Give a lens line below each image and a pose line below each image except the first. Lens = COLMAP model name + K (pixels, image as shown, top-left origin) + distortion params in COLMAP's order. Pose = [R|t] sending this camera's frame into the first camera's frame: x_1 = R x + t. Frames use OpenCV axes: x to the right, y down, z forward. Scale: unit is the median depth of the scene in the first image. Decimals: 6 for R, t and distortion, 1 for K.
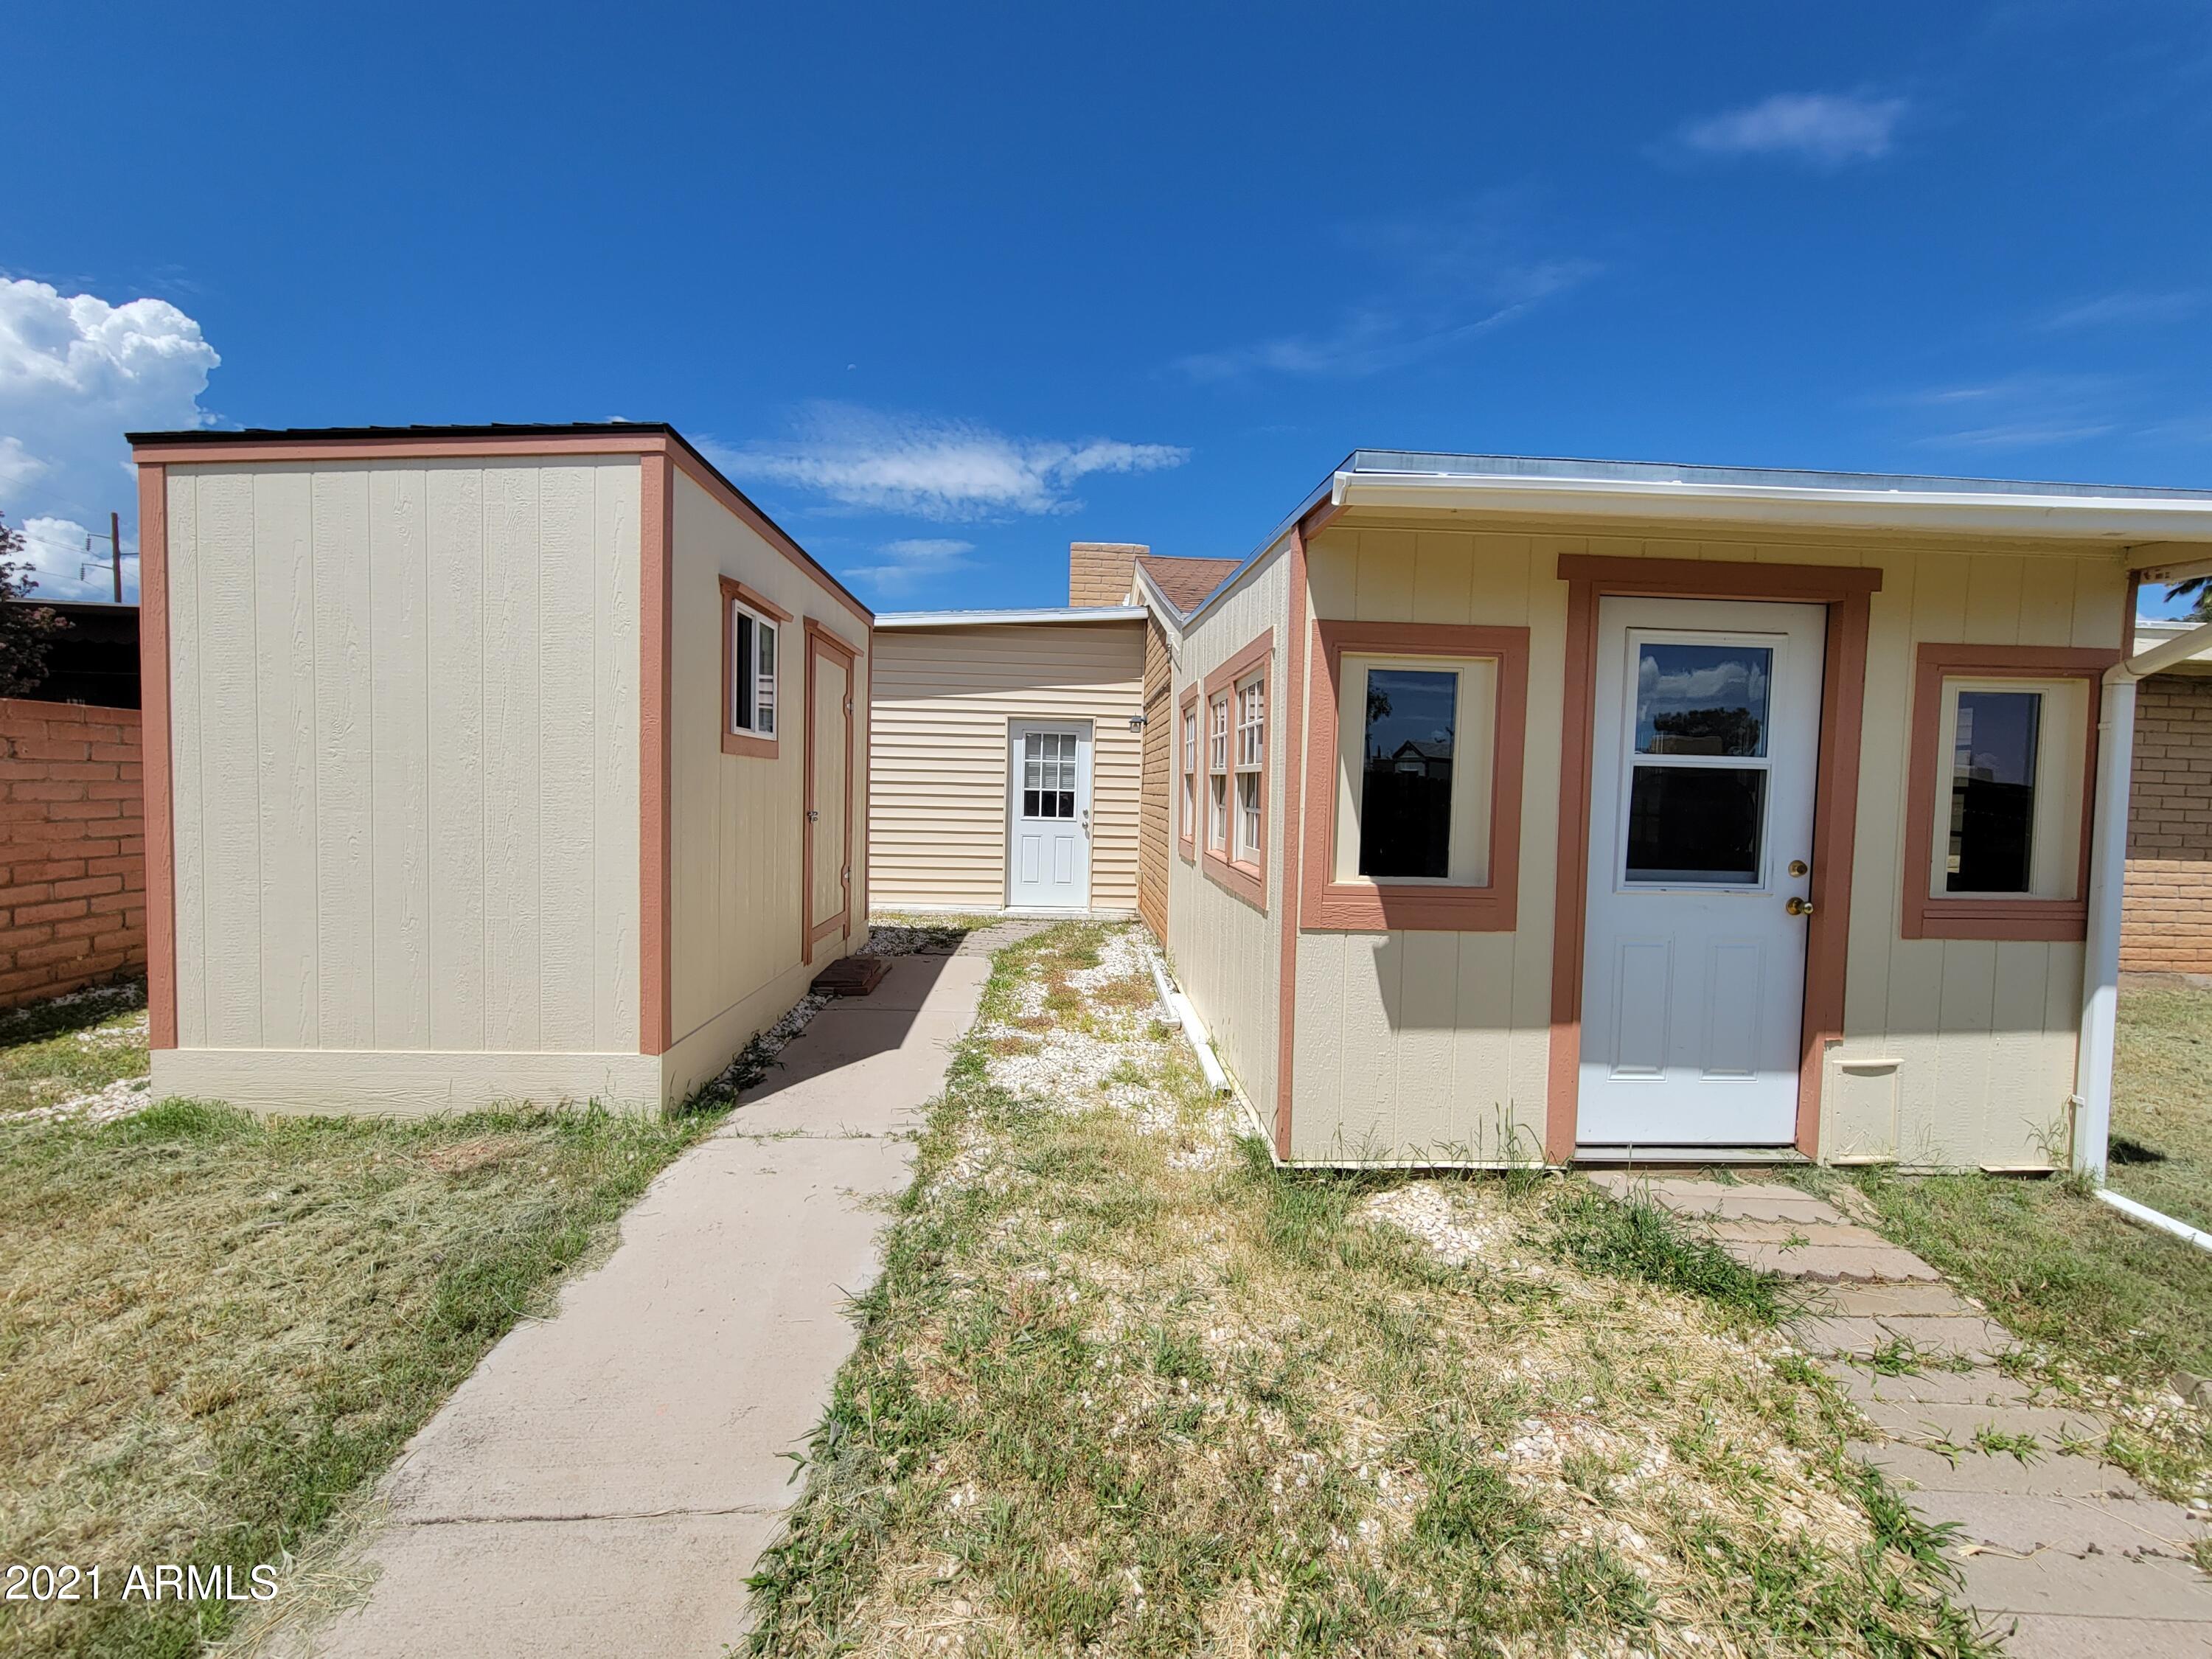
lens RADIAL K [[894.6, 0, 1114.5], [0, 894.6, 832.3], [0, 0, 1]] dist [-0.003209, 0.000298]
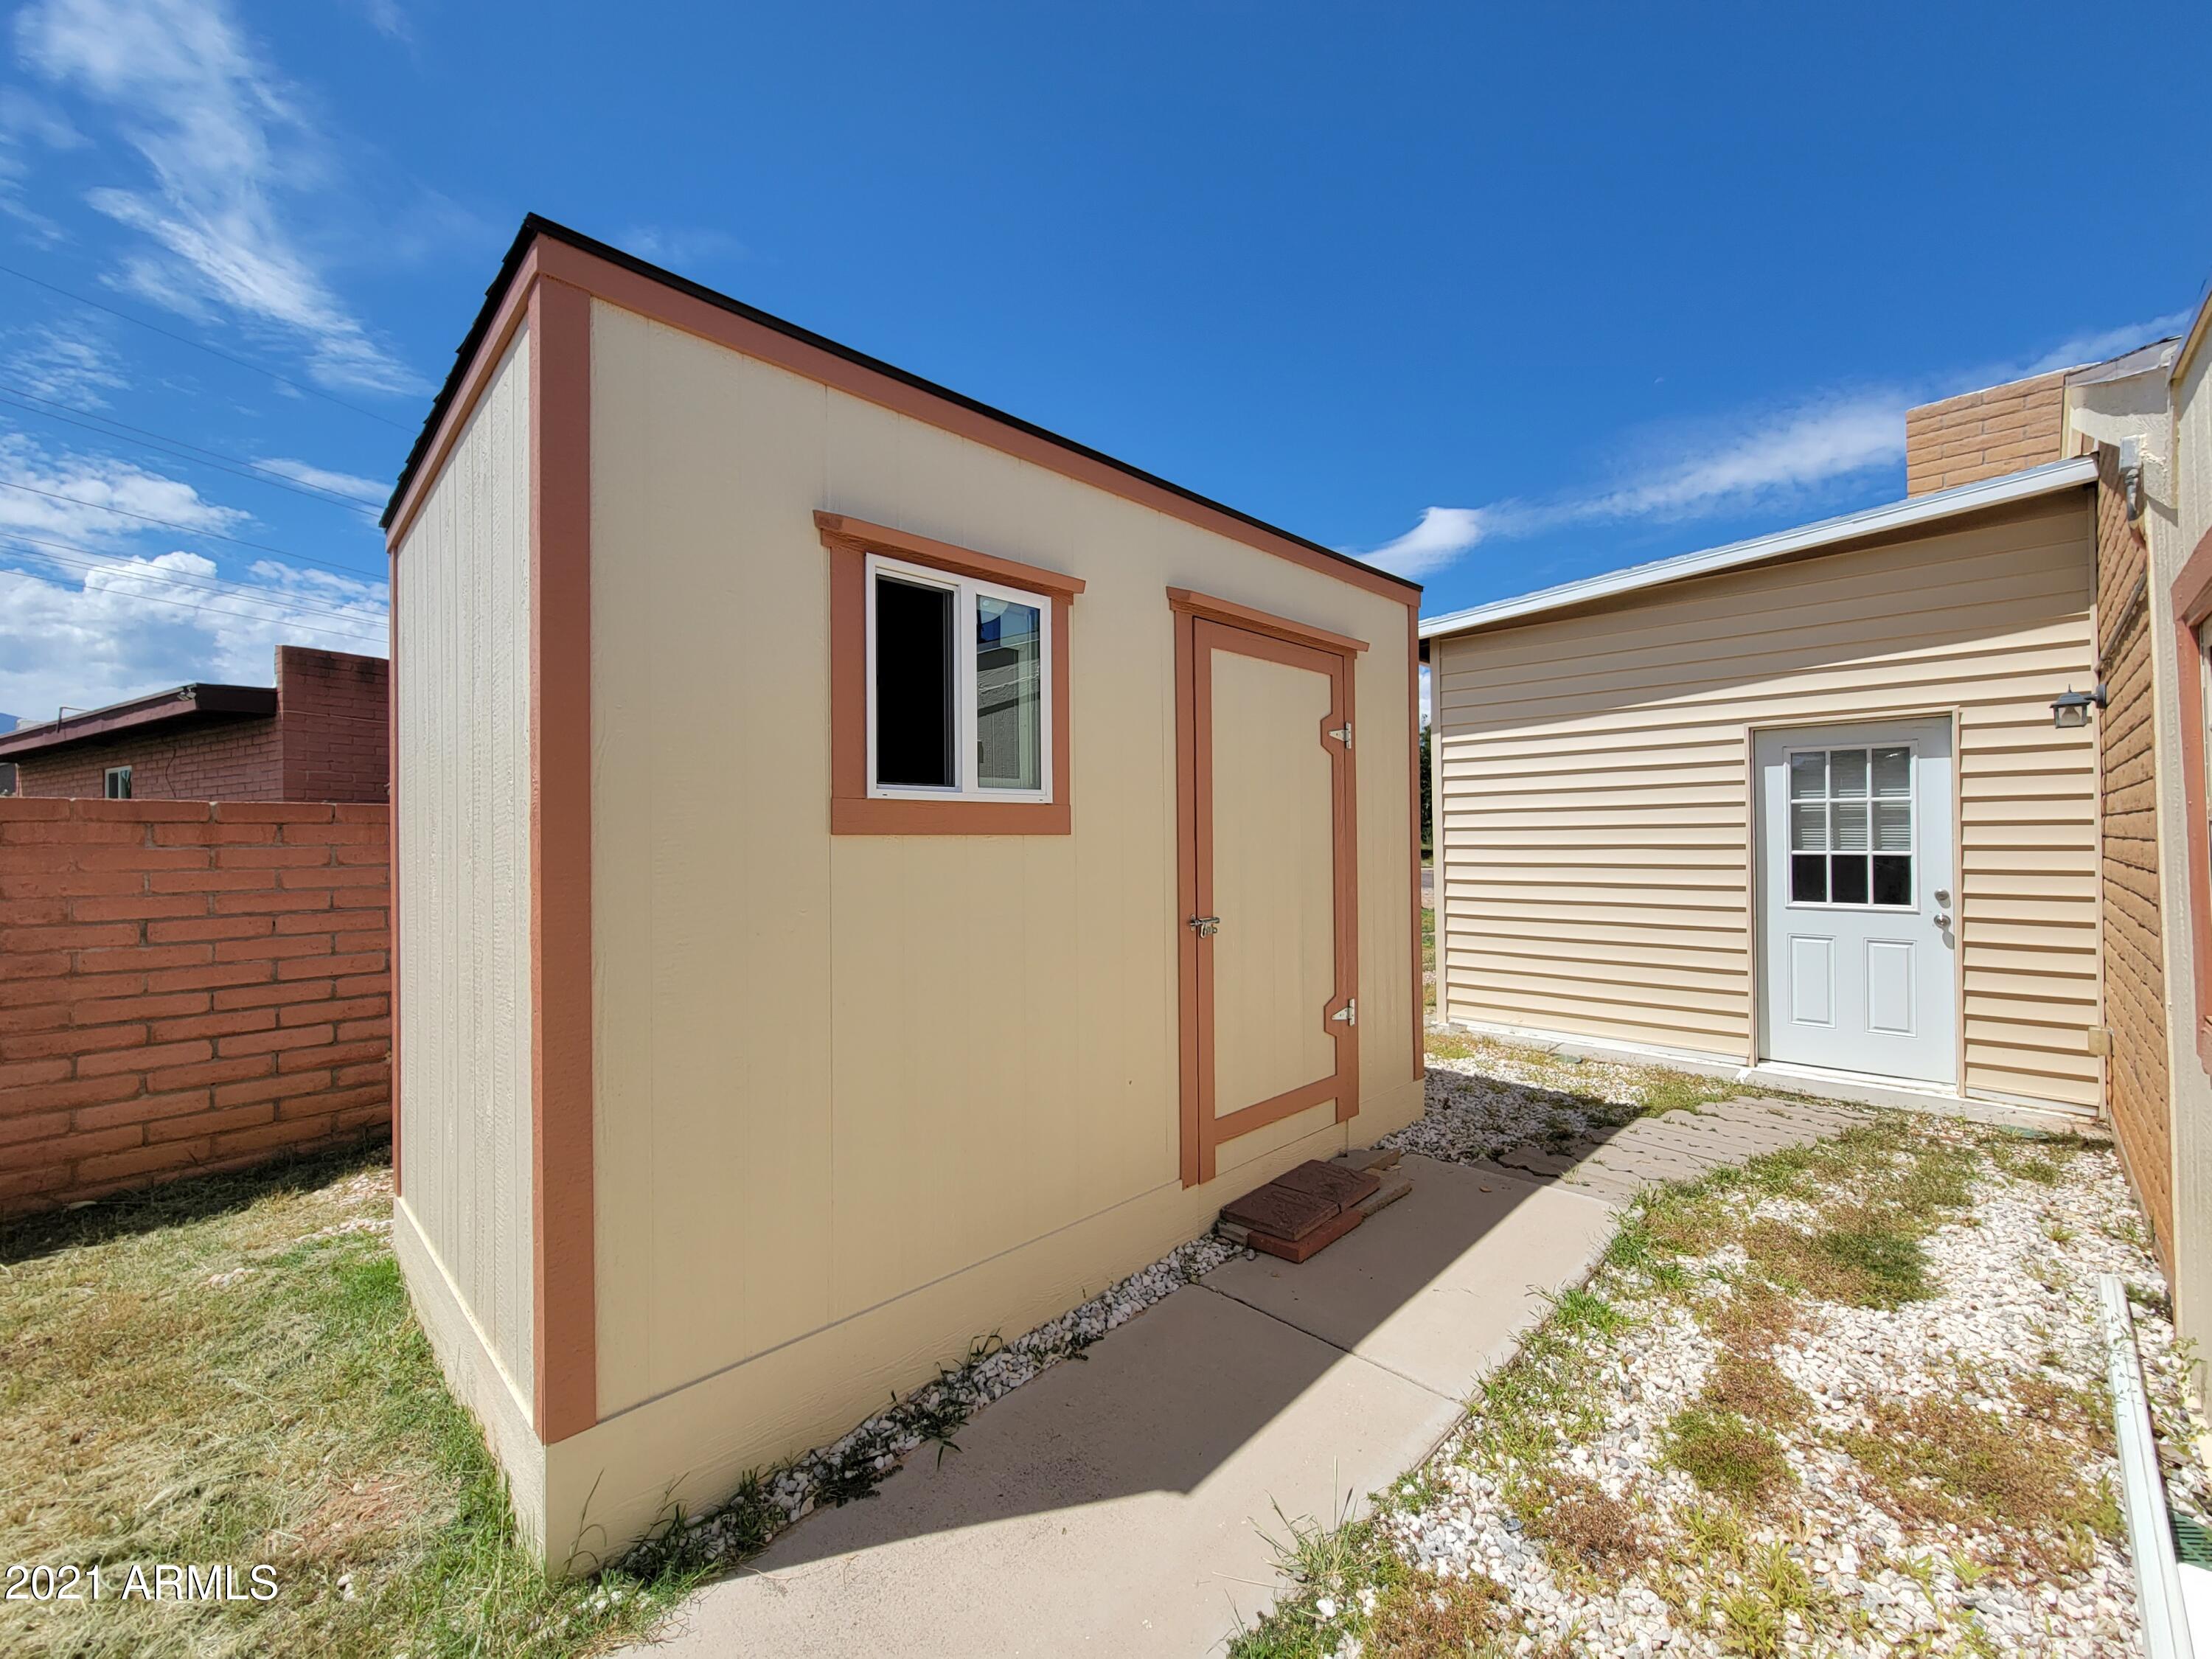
lens RADIAL K [[894.6, 0, 1114.5], [0, 894.6, 832.3], [0, 0, 1]] dist [-0.003209, 0.000298]
pose [[0.667703, -0.037686, -0.743473, 0.032868], [-0.008210, 0.998284, -0.057976, -0.025259], [0.744382, 0.044814, 0.666248, 0.314285]]
